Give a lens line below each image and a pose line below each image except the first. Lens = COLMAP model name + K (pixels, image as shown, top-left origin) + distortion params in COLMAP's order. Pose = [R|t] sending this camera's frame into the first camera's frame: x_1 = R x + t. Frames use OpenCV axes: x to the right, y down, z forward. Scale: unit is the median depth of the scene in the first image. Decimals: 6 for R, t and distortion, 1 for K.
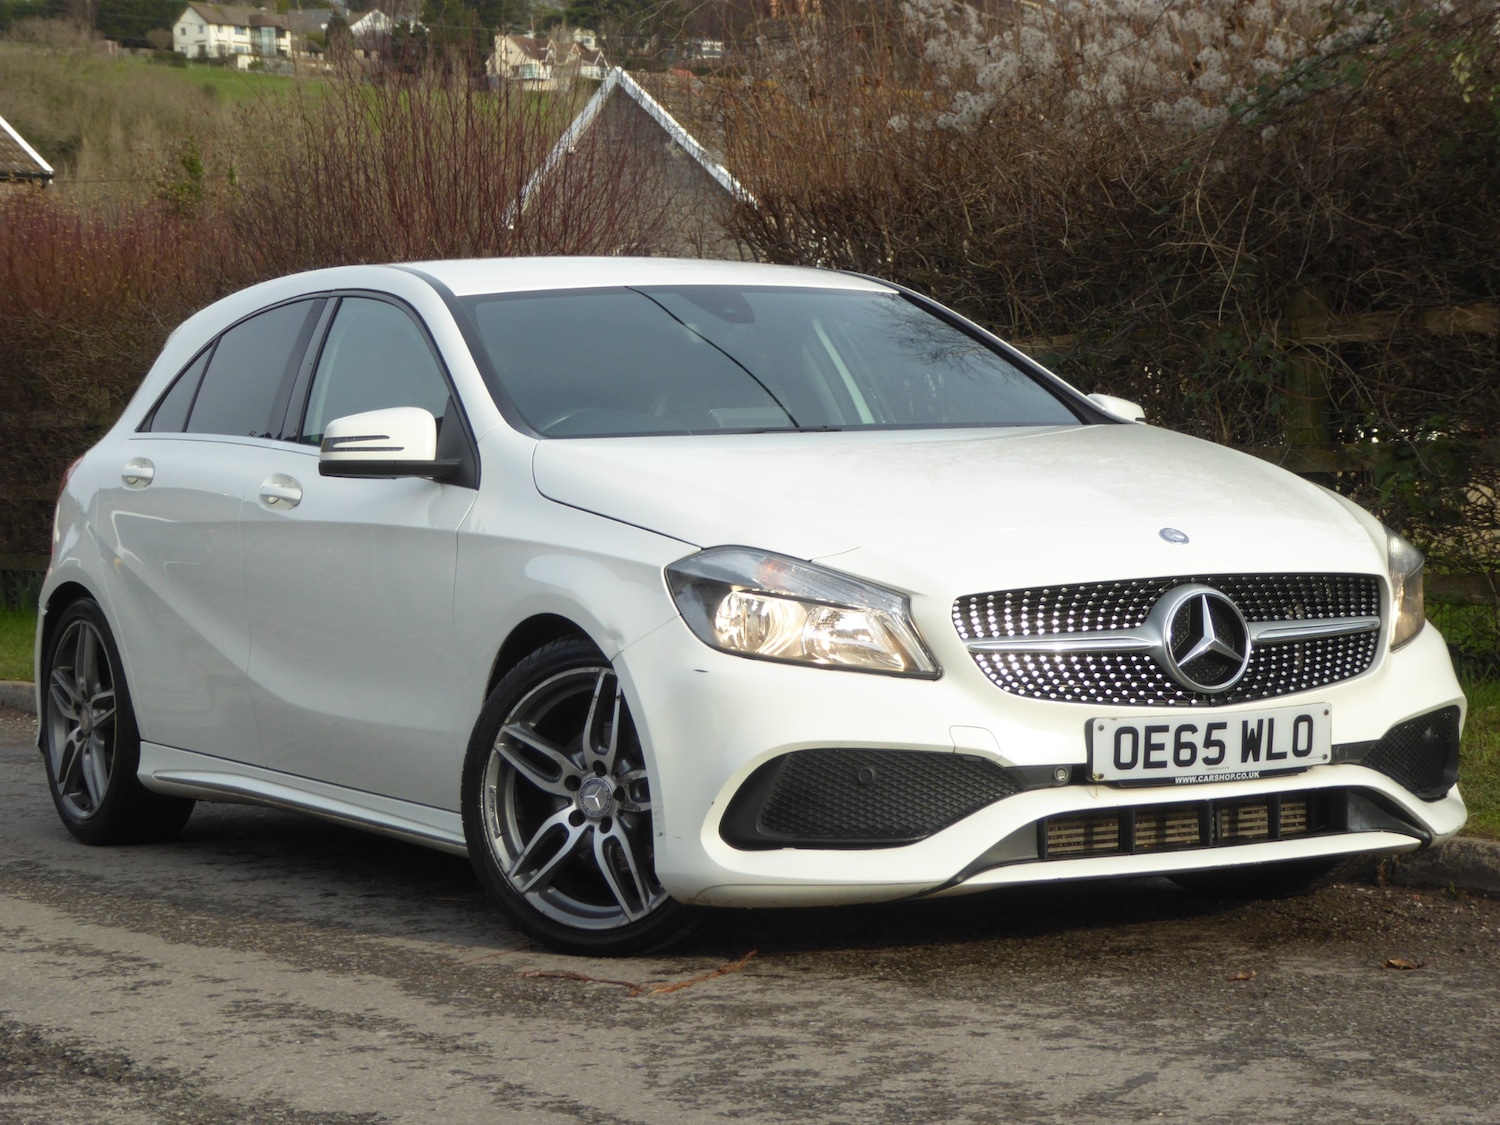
lens RADIAL K [[3098.7, 0, 750.0], [0, 3098.7, 562.5], [0, 0, 1]] dist [0.186607, -0.416190]
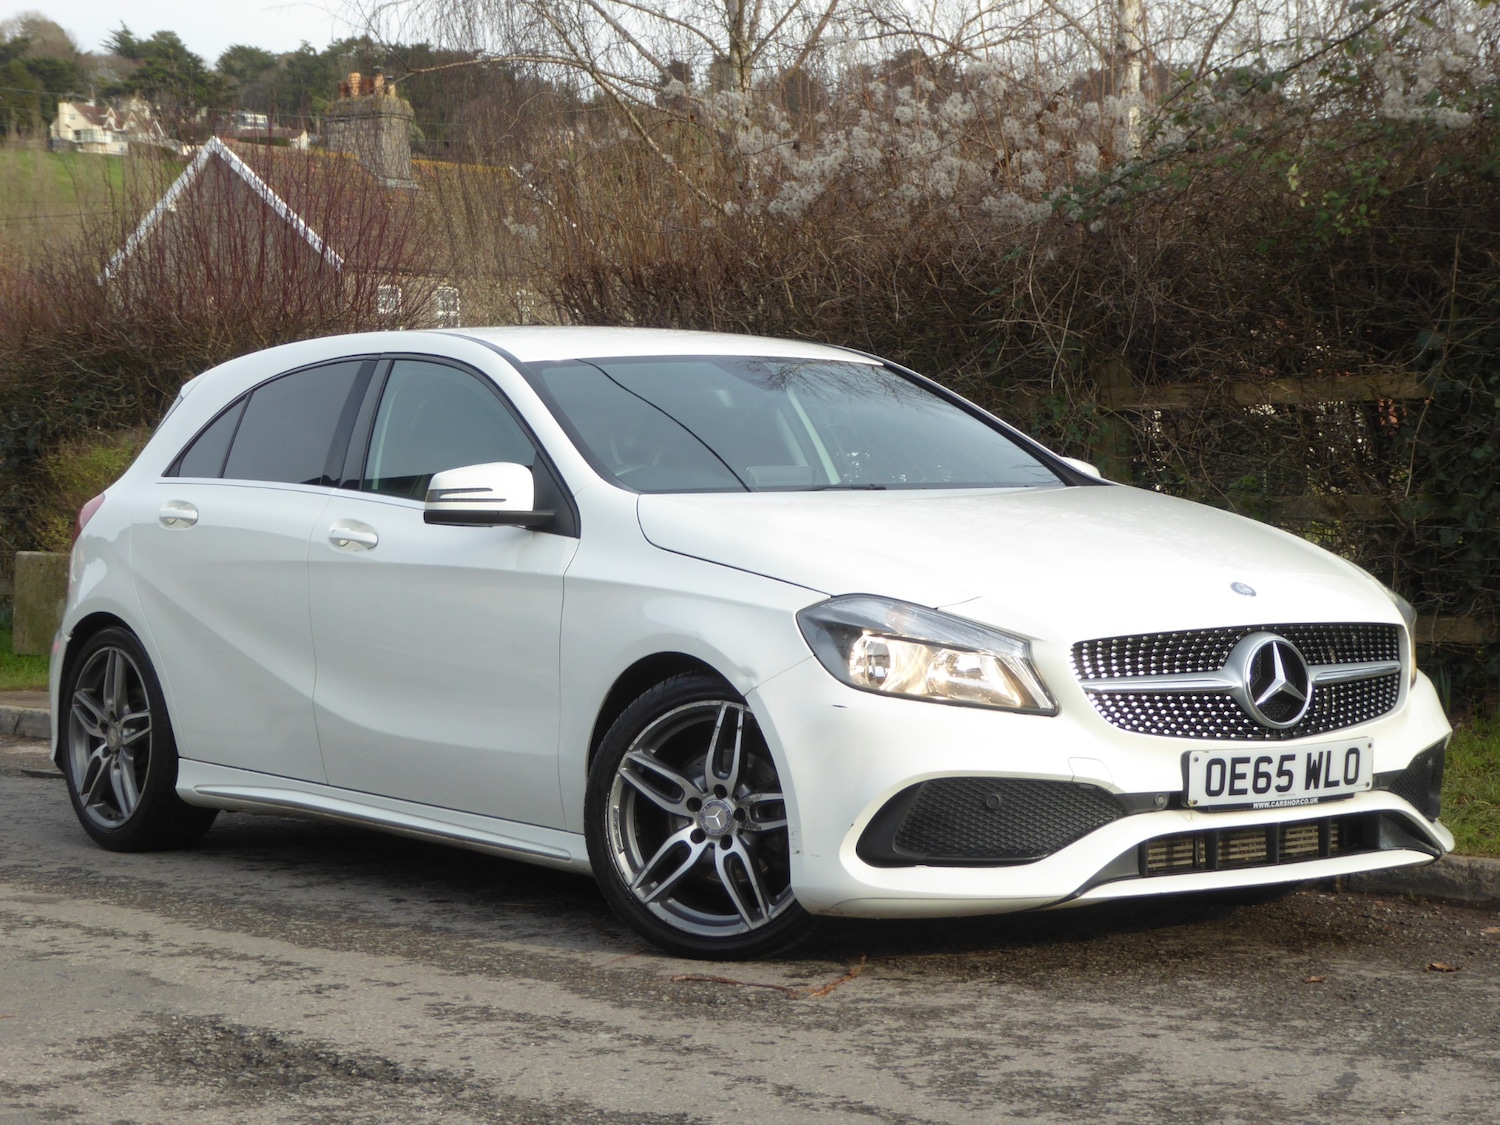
lens RADIAL K [[2727.2, 0, 684.1], [0, 2727.2, 562.5], [0, 0, 1]] dist [0.138847, -0.210094]
pose [[0.994381, 0.011056, 0.105281, -0.166593], [-0.010238, 0.999913, -0.008310, -0.007673], [-0.105364, 0.007186, 0.994408, 0.026308]]
